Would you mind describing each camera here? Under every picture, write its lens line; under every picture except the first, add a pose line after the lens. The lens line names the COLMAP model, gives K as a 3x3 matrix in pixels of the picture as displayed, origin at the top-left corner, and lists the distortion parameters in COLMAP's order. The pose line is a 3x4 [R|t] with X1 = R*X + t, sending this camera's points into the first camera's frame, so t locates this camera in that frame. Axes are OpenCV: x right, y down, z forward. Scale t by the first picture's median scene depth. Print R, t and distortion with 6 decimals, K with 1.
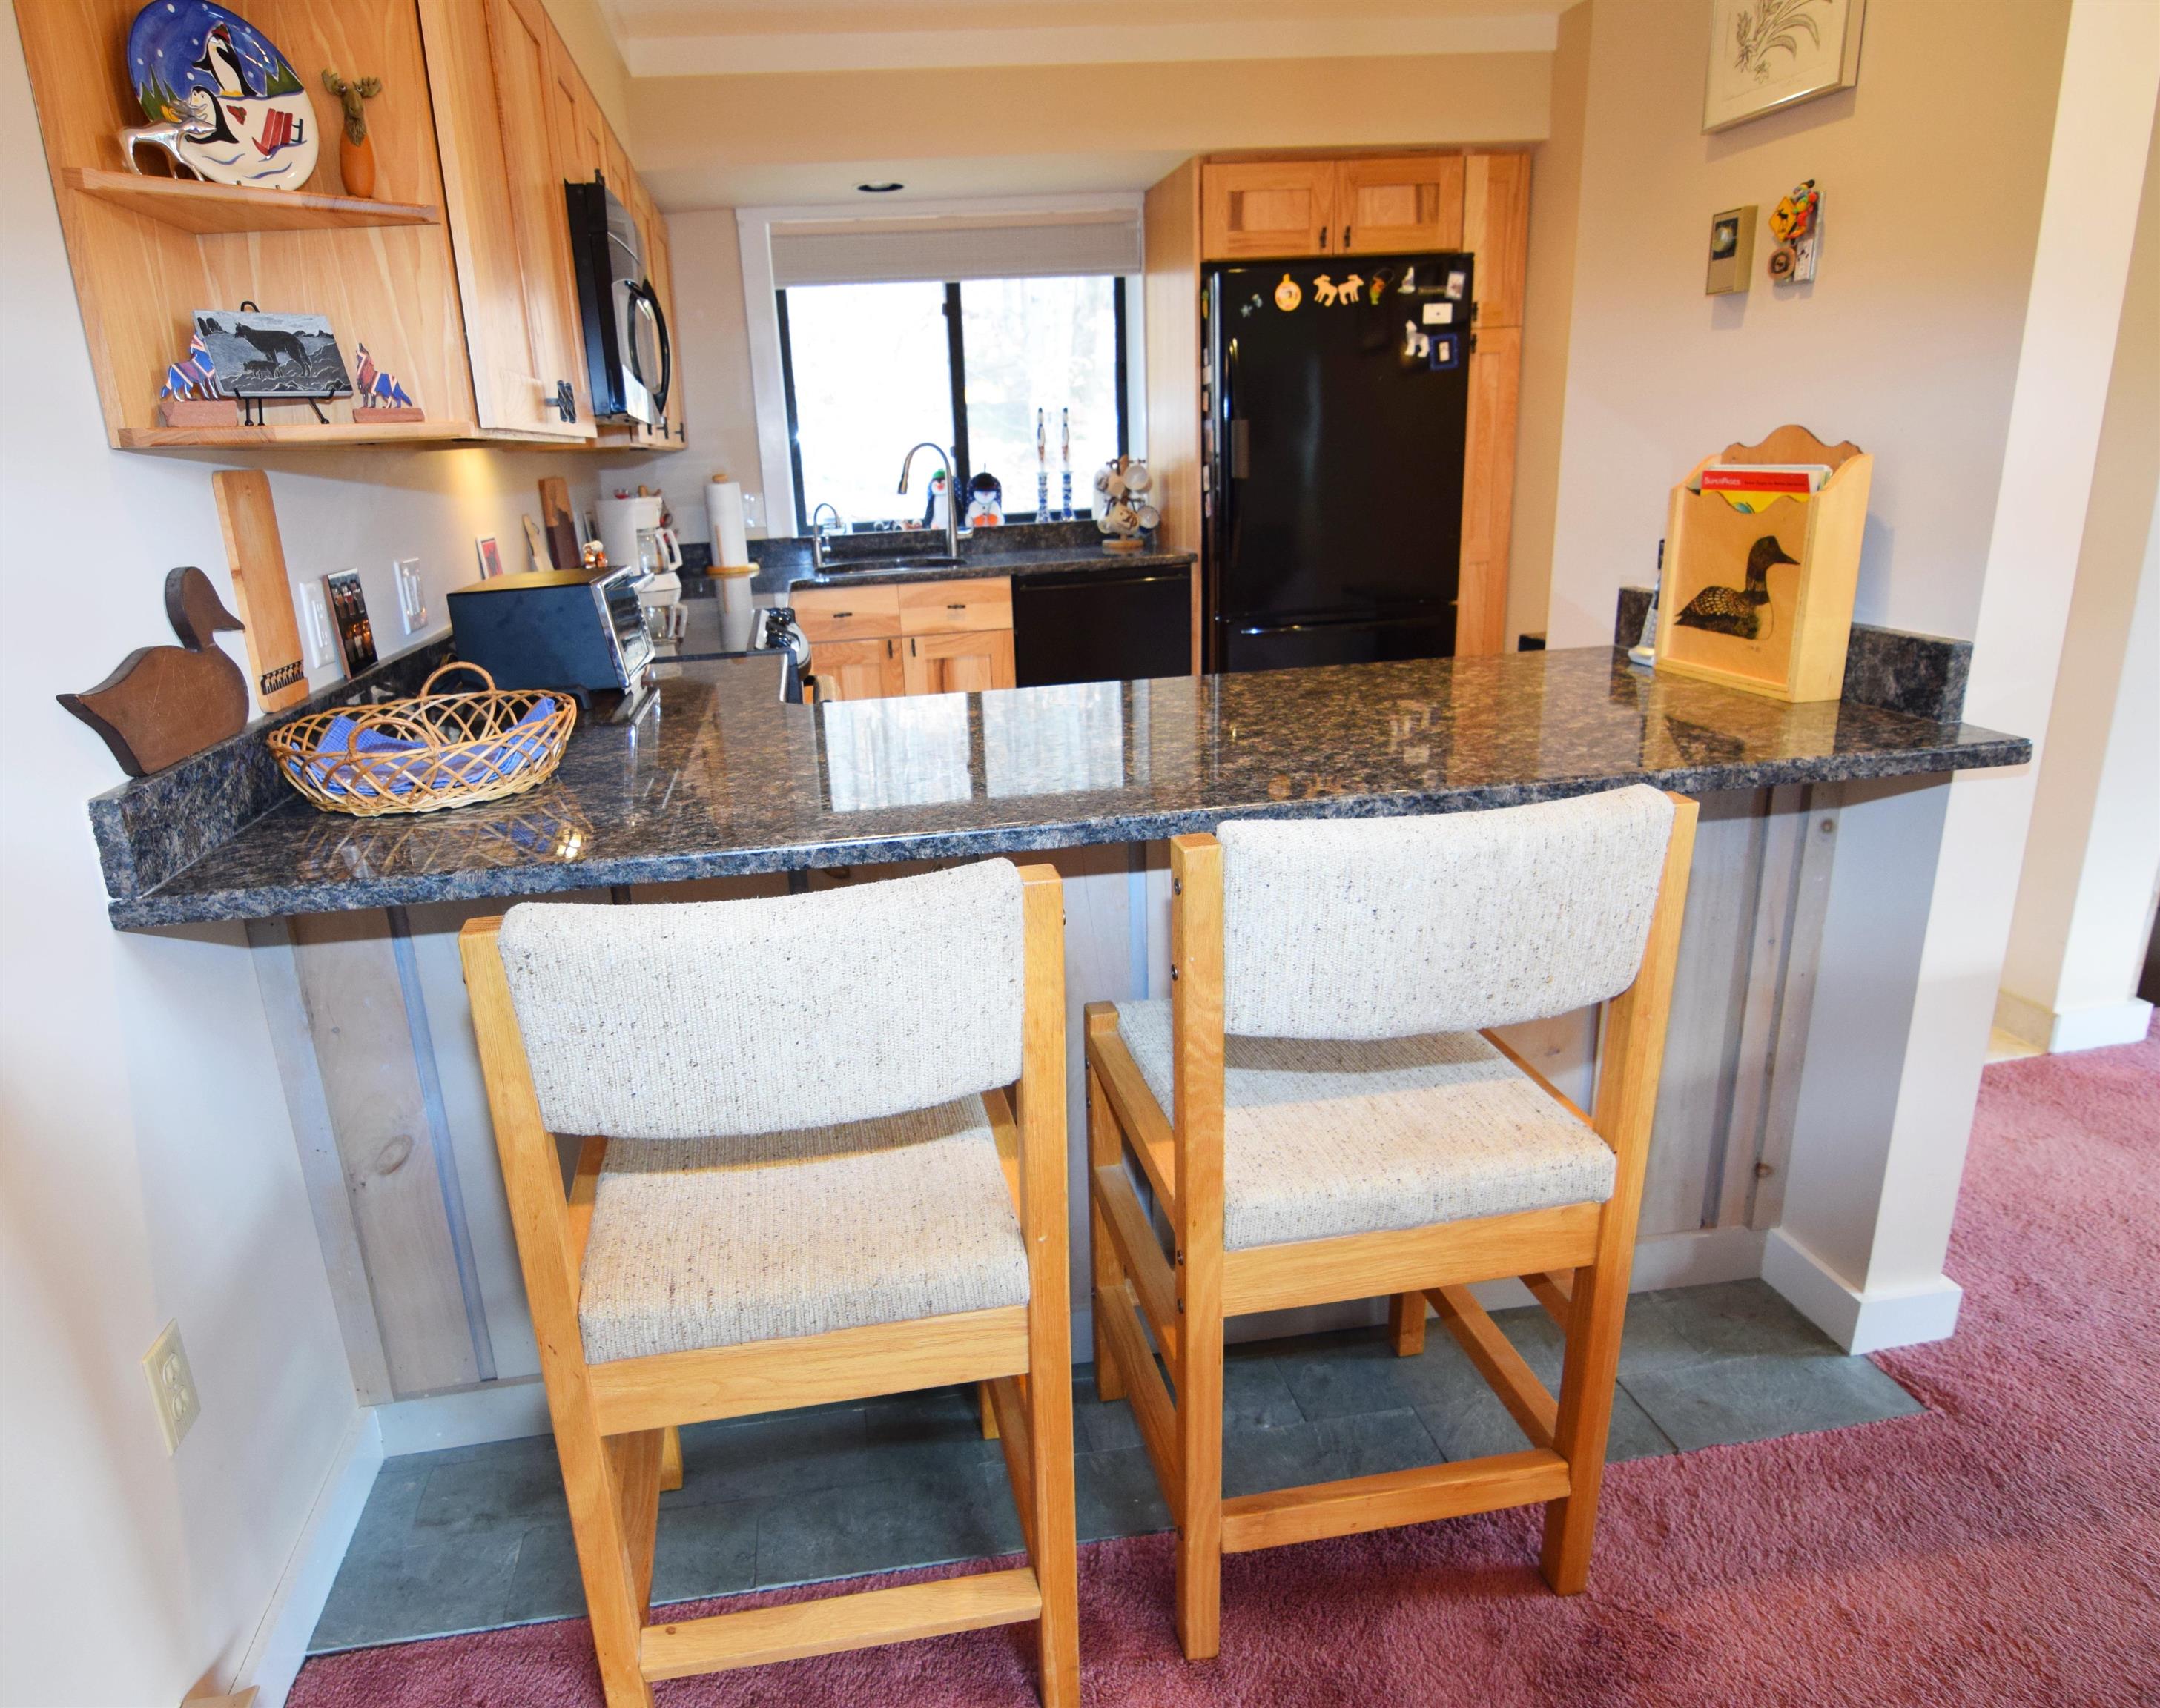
lens RADIAL K [[1331.0, 0, 990.8], [0, 1331.0, 854.0], [0, 0, 1]] dist [-0.003092, -0.001118]
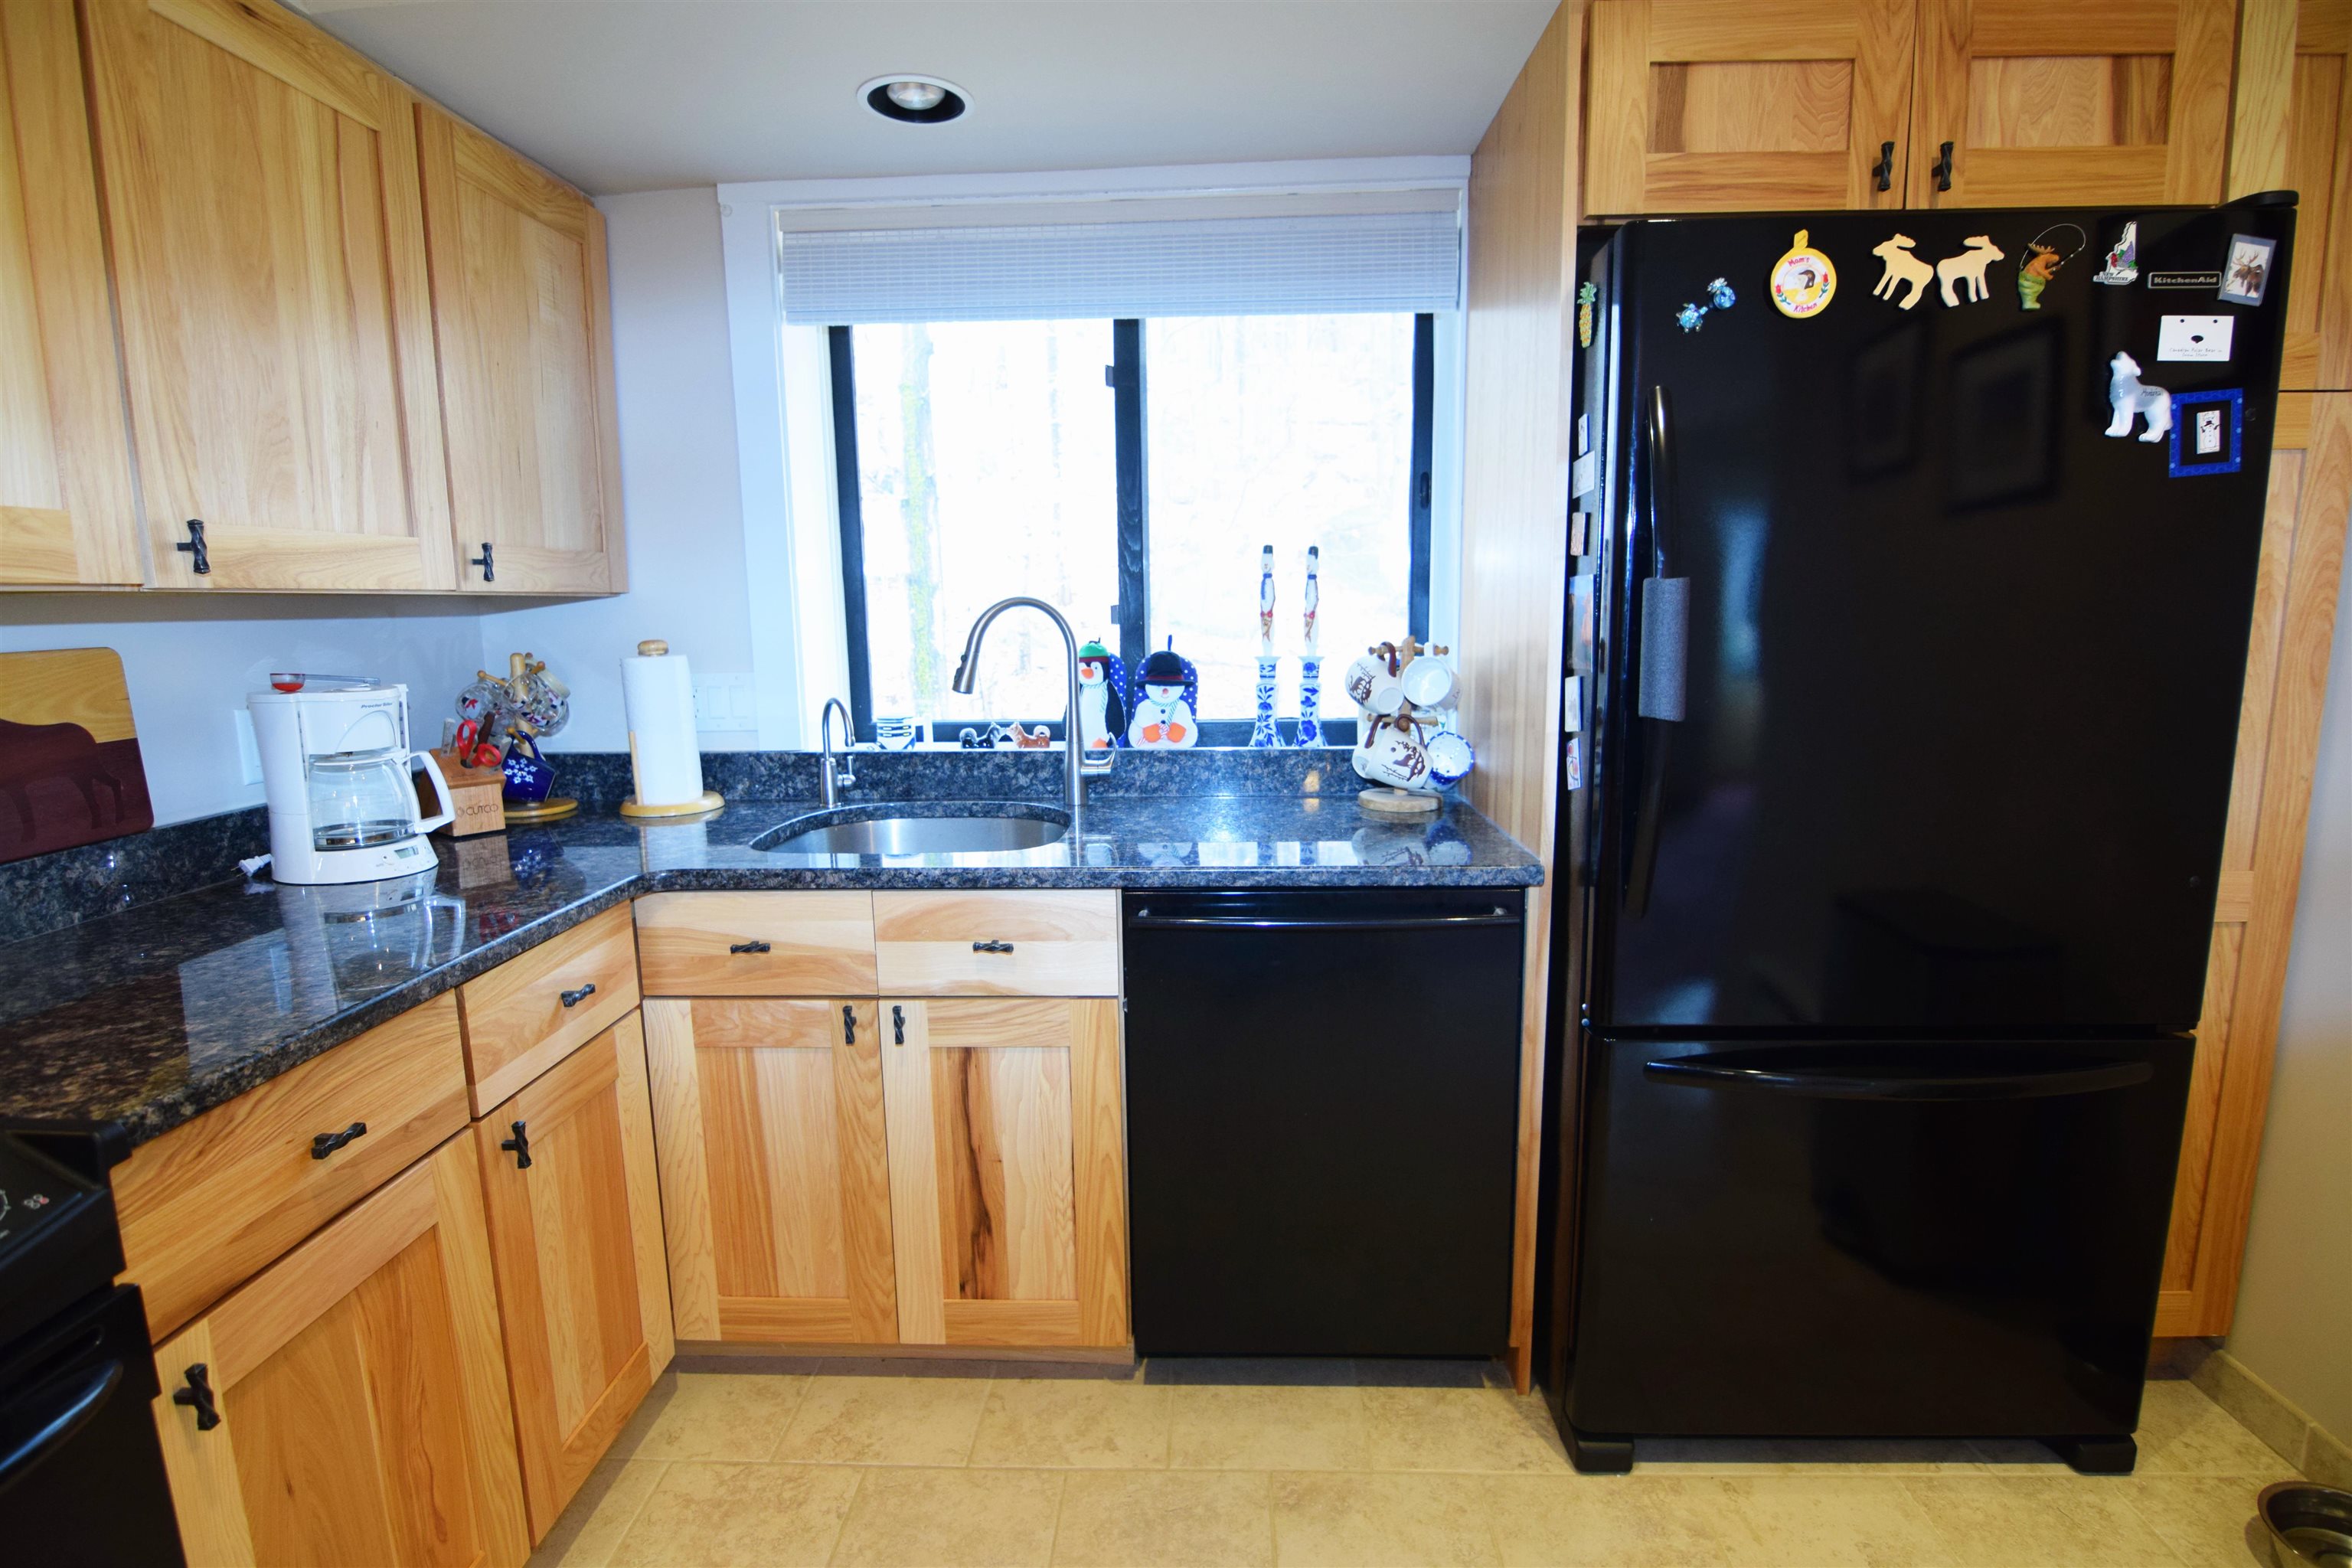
lens RADIAL K [[1136.3, 0, 1169.3], [0, 1136.3, 779.8], [0, 0, 1]] dist [-0.009538, -0.009229]
pose [[0.982718, 0.066504, -0.172749, 0.101001], [-0.088777, 0.988230, -0.124584, -0.205252], [0.162430, 0.137767, 0.977055, 0.634739]]
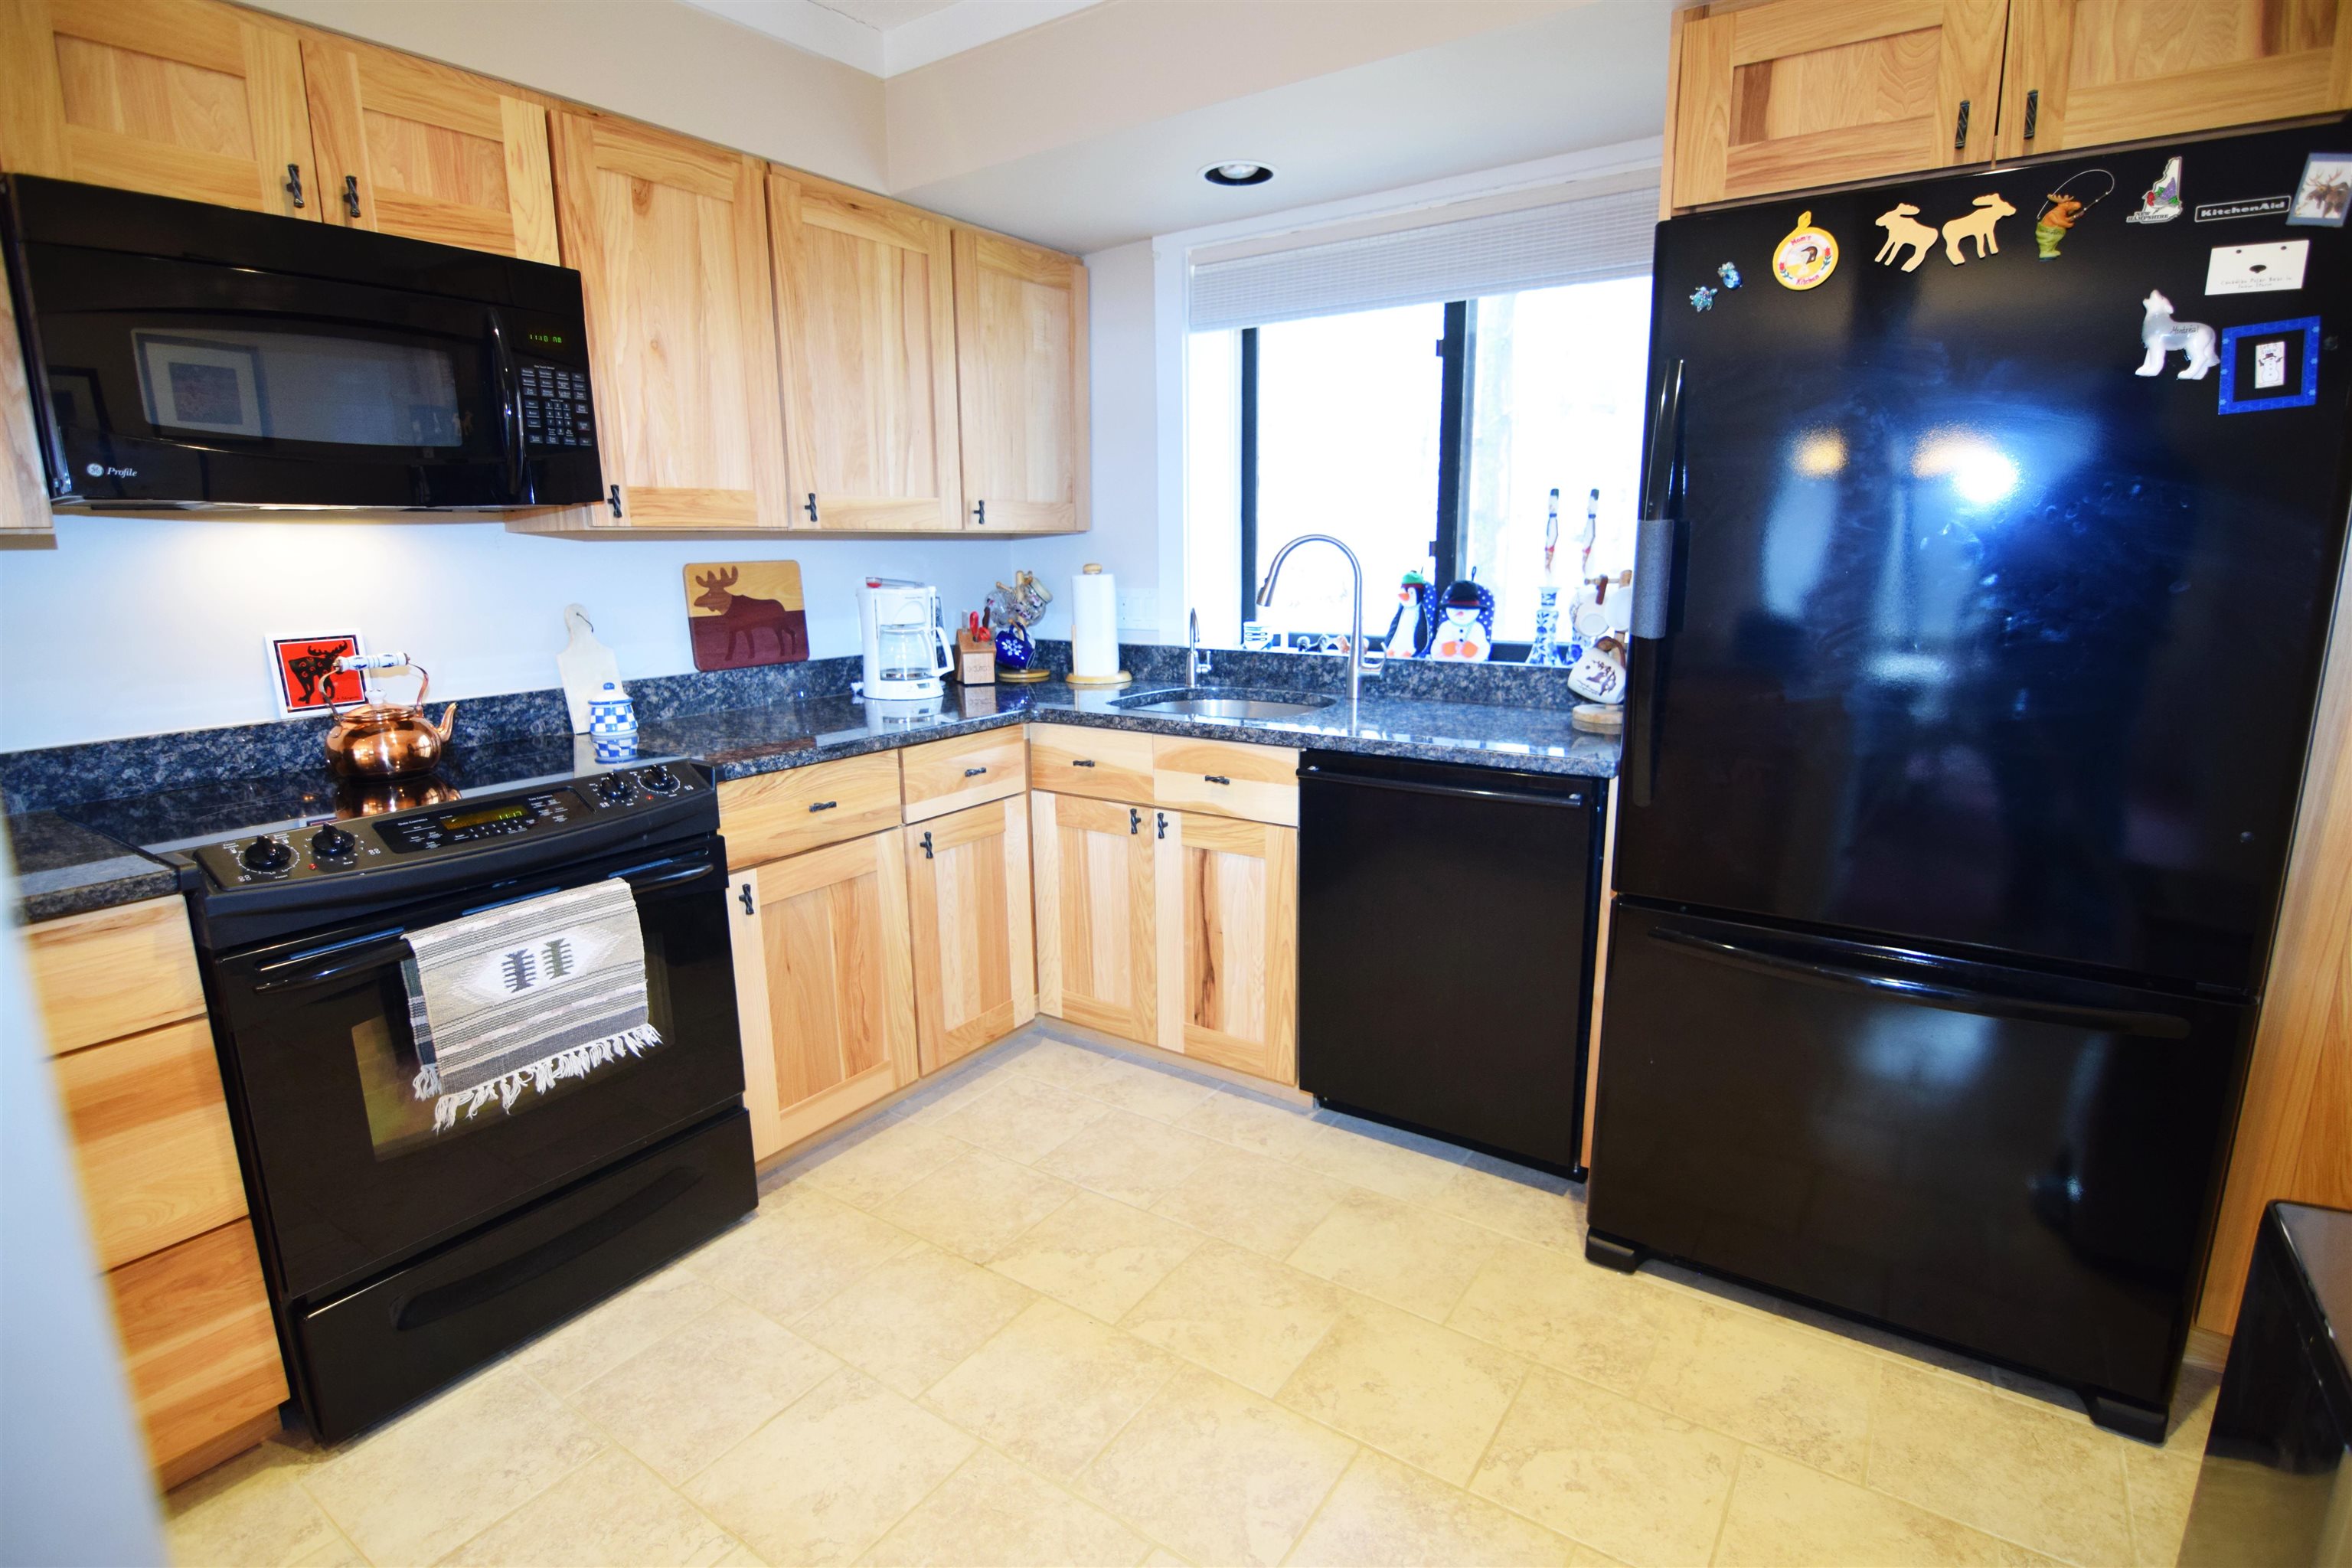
lens RADIAL K [[1136.3, 0, 1169.3], [0, 1136.3, 779.8], [0, 0, 1]] dist [-0.009538, -0.009229]
pose [[0.735268, 0.181437, -0.653040, 0.335532], [-0.224023, 0.974408, 0.018493, -0.196371], [0.639683, 0.132698, 0.757097, 0.570163]]
